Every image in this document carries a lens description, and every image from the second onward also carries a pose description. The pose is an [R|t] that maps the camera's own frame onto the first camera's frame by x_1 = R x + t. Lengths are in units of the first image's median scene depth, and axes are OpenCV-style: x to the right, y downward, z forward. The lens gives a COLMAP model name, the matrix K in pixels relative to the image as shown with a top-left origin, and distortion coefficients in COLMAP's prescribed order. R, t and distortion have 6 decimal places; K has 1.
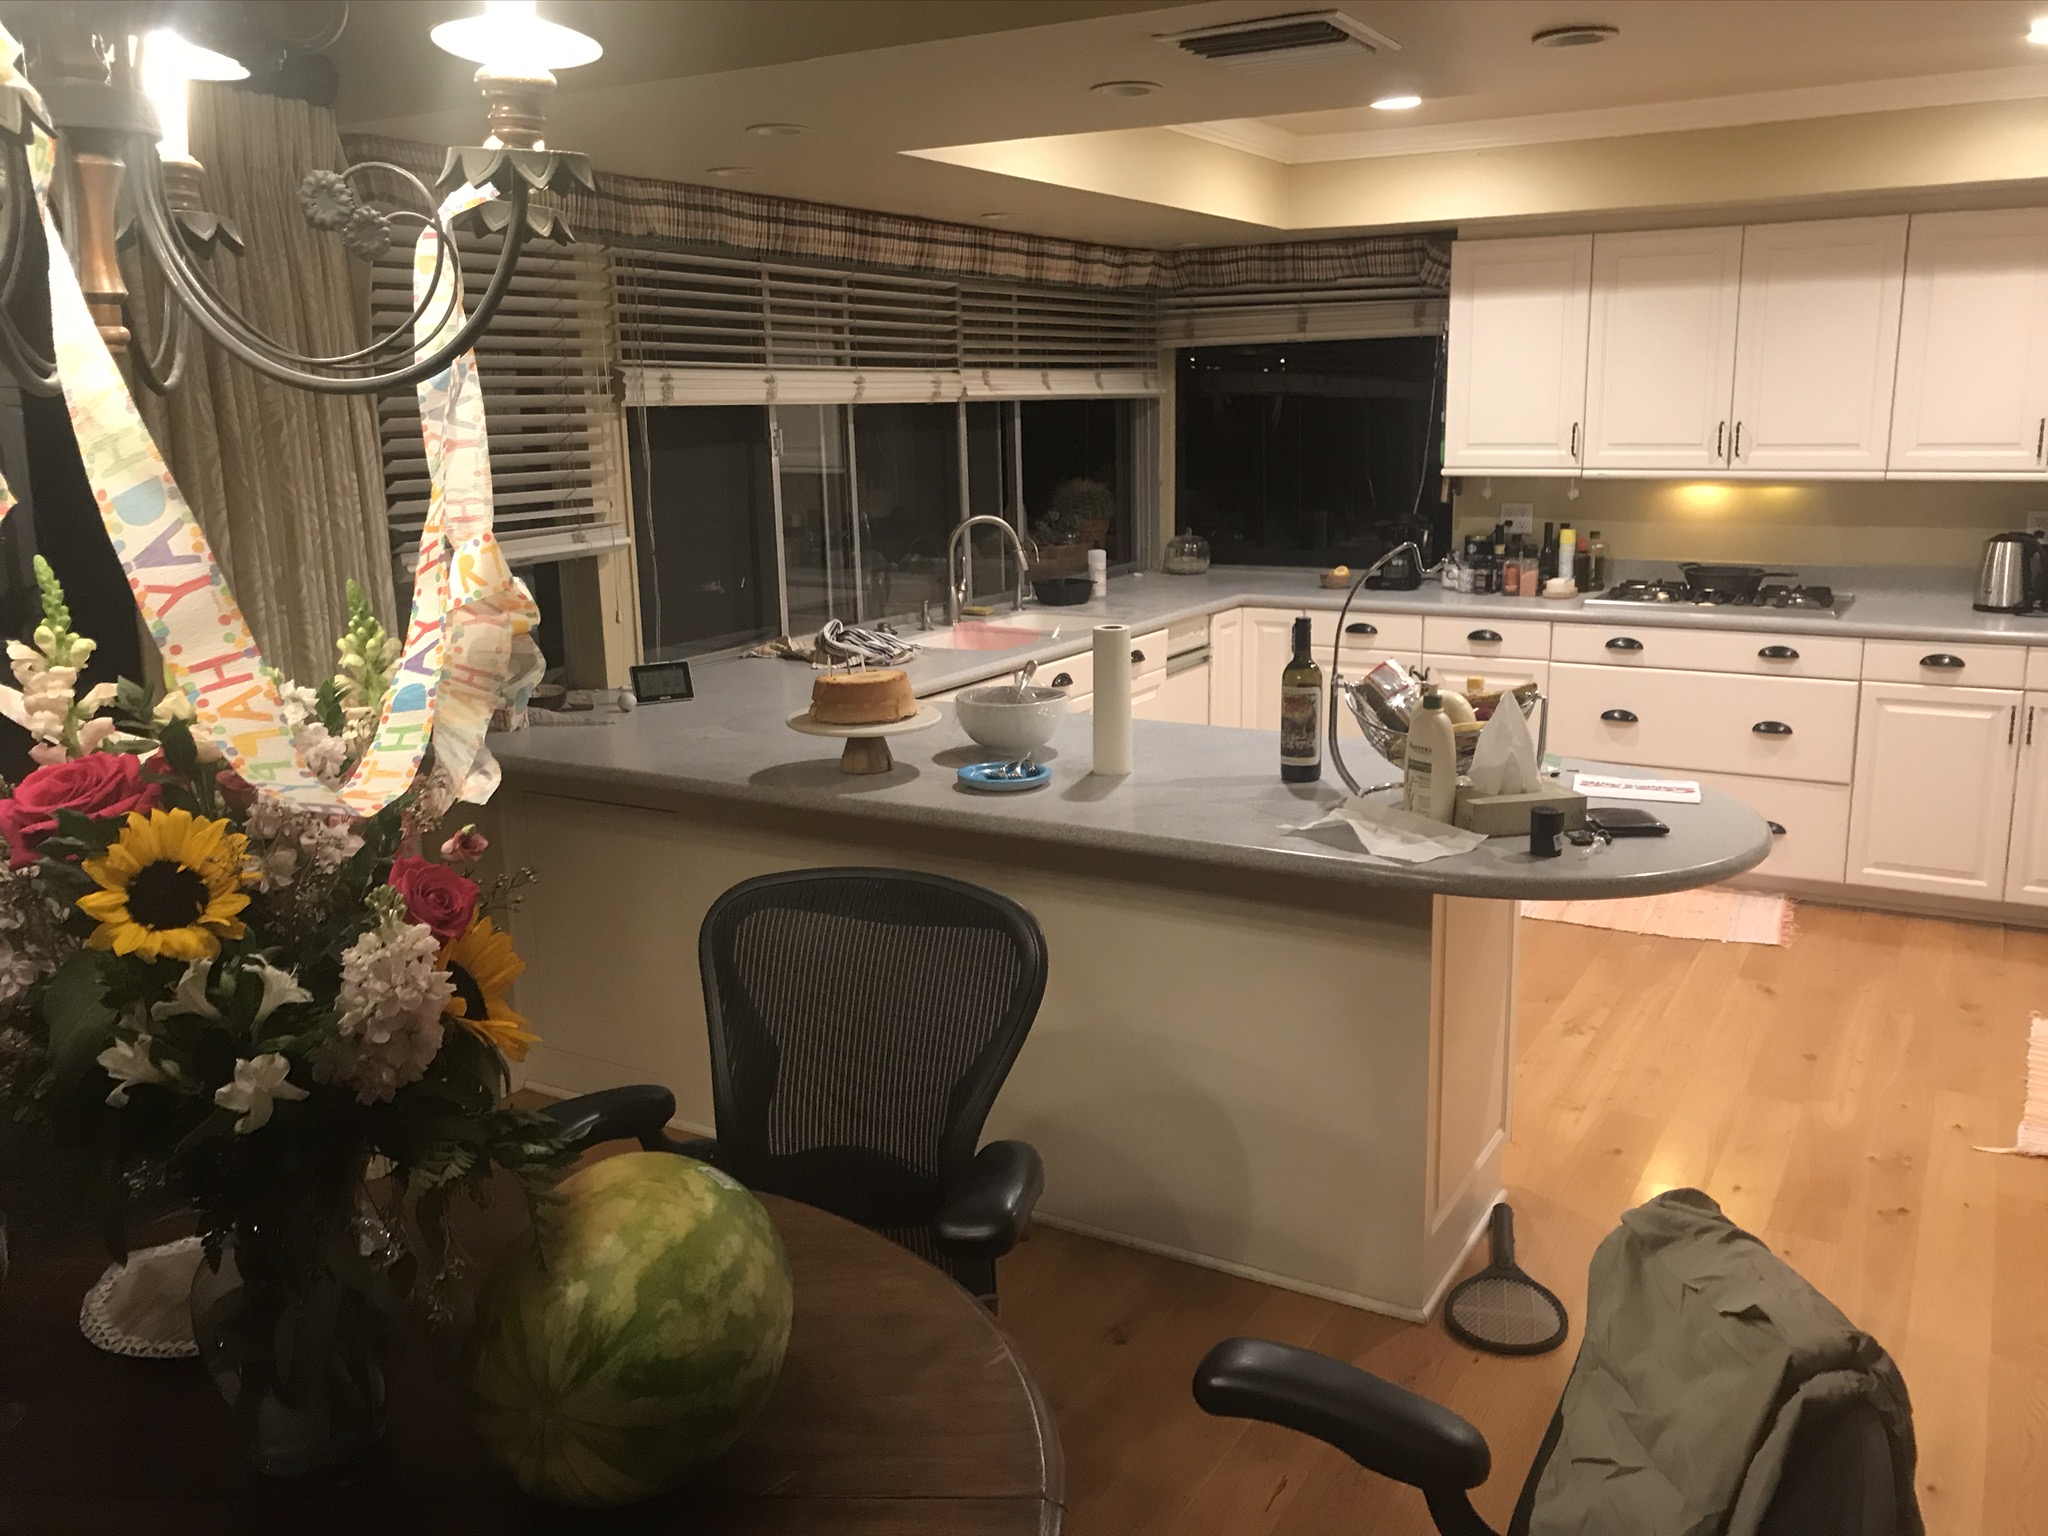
lens RADIAL K [[1690.8, 0, 1055.5], [0, 1690.8, 733.3], [0, 0, 1]] dist [0.005634, 0.003794]
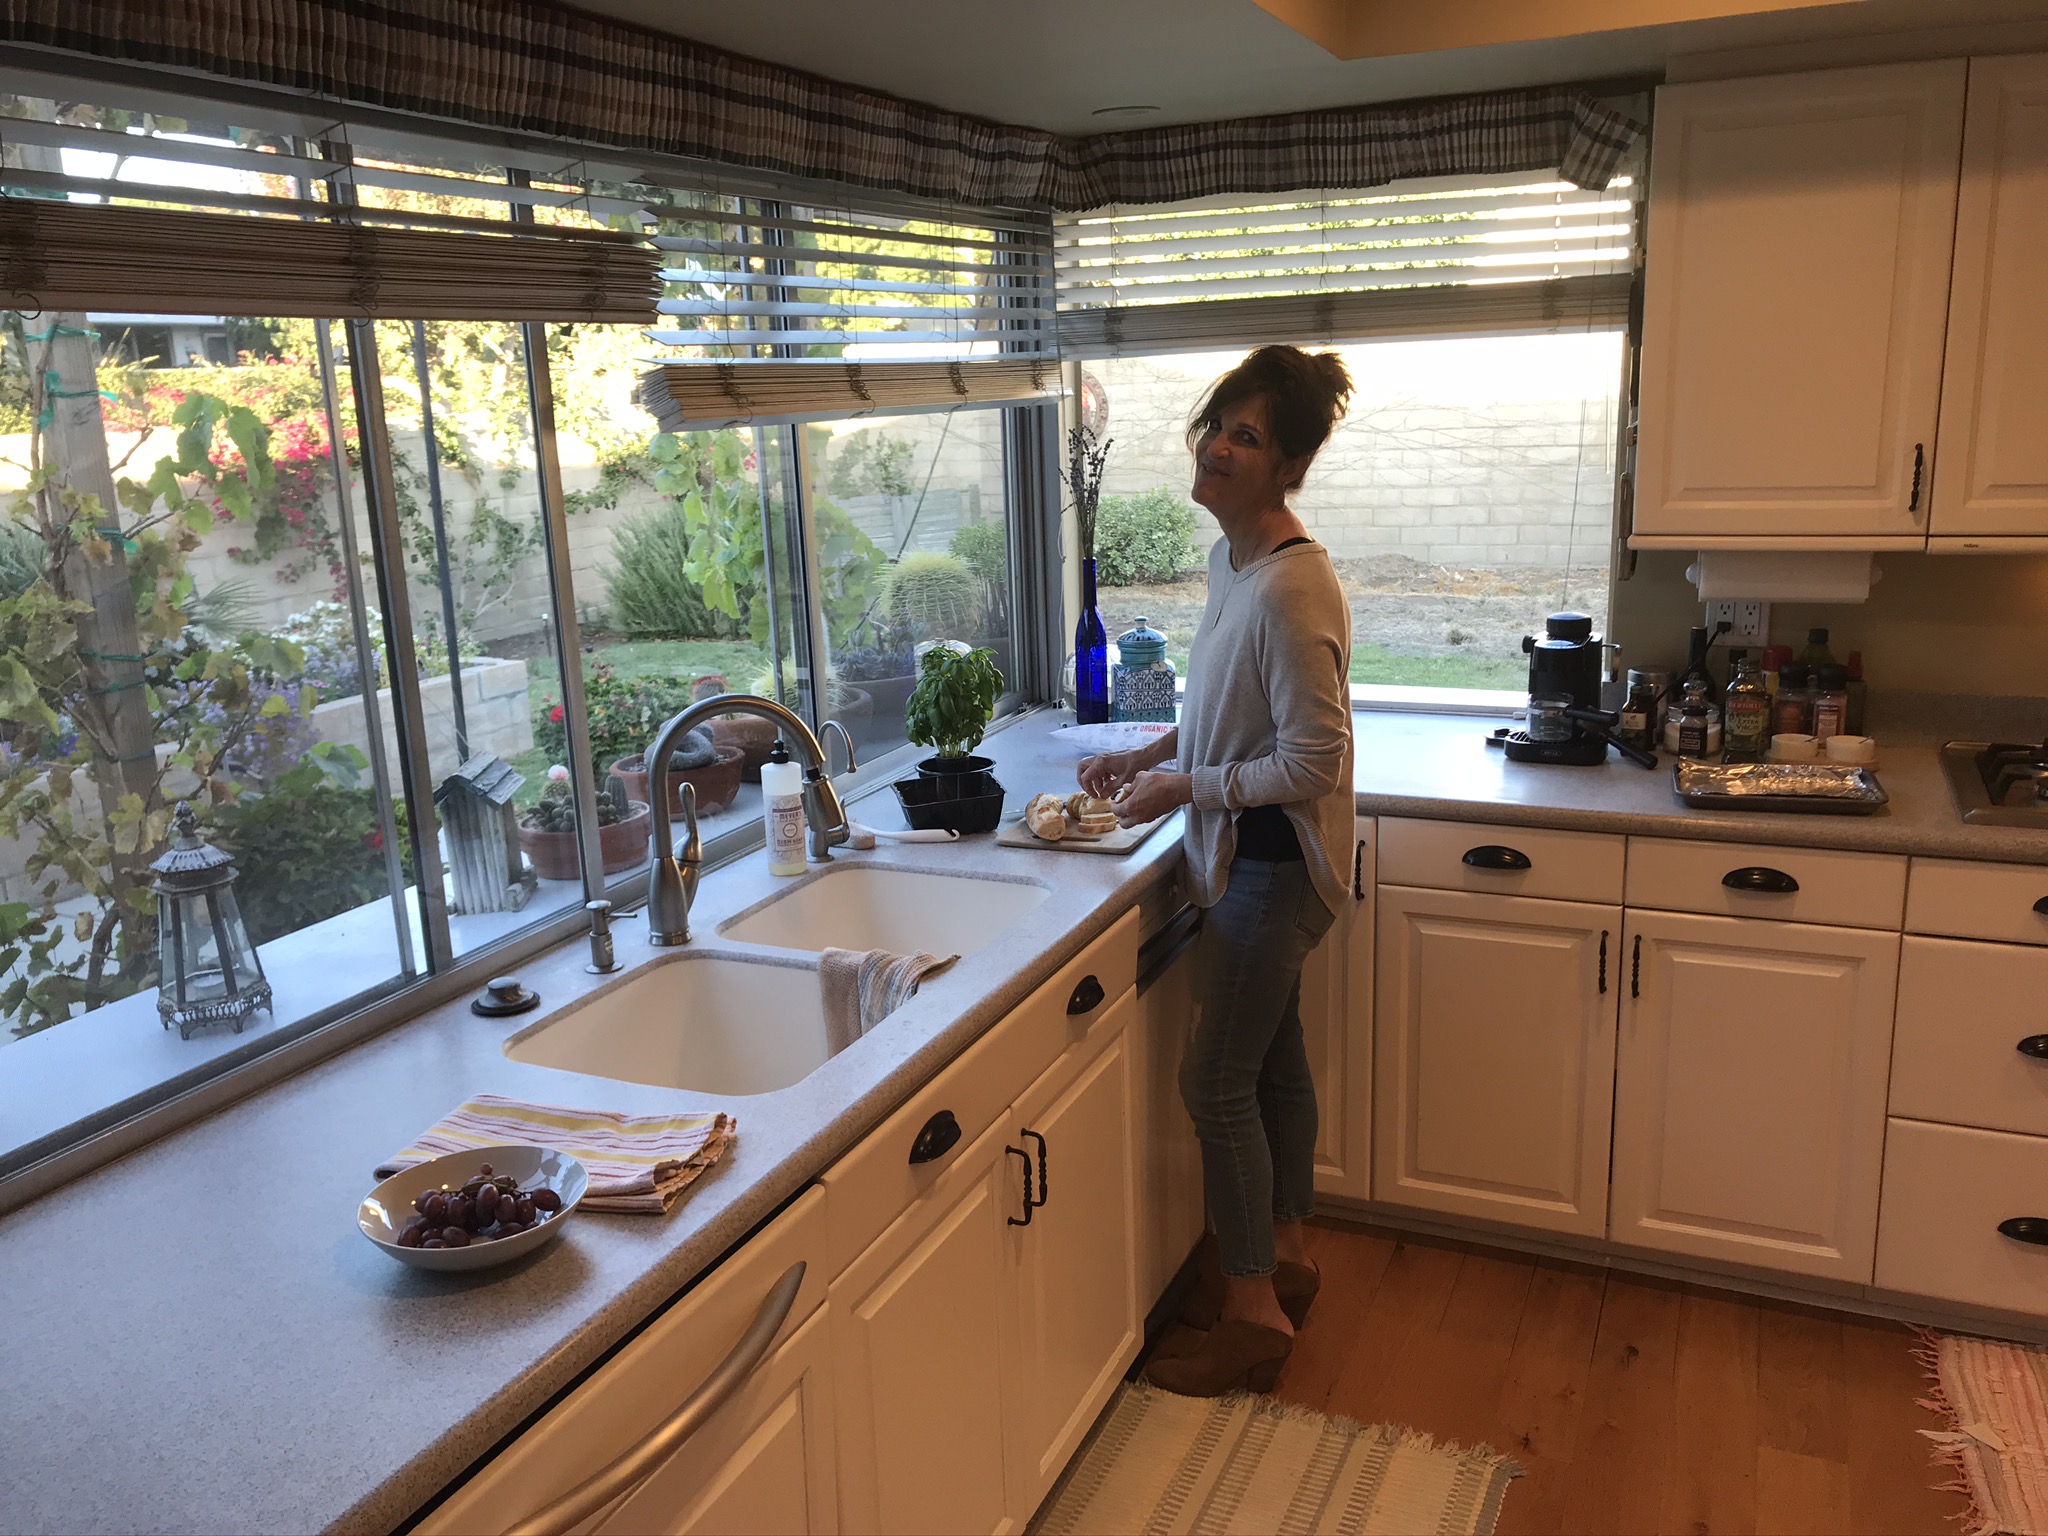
lens RADIAL K [[1690.8, 0, 1027.3], [0, 1690.8, 746.3], [0, 0, 1]] dist [0.005634, 0.003794]
pose [[0.995255, -0.039987, 0.088701, -0.004336], [0.038159, 0.999025, 0.022205, -0.107728], [-0.089502, -0.018714, 0.995811, 0.484972]]
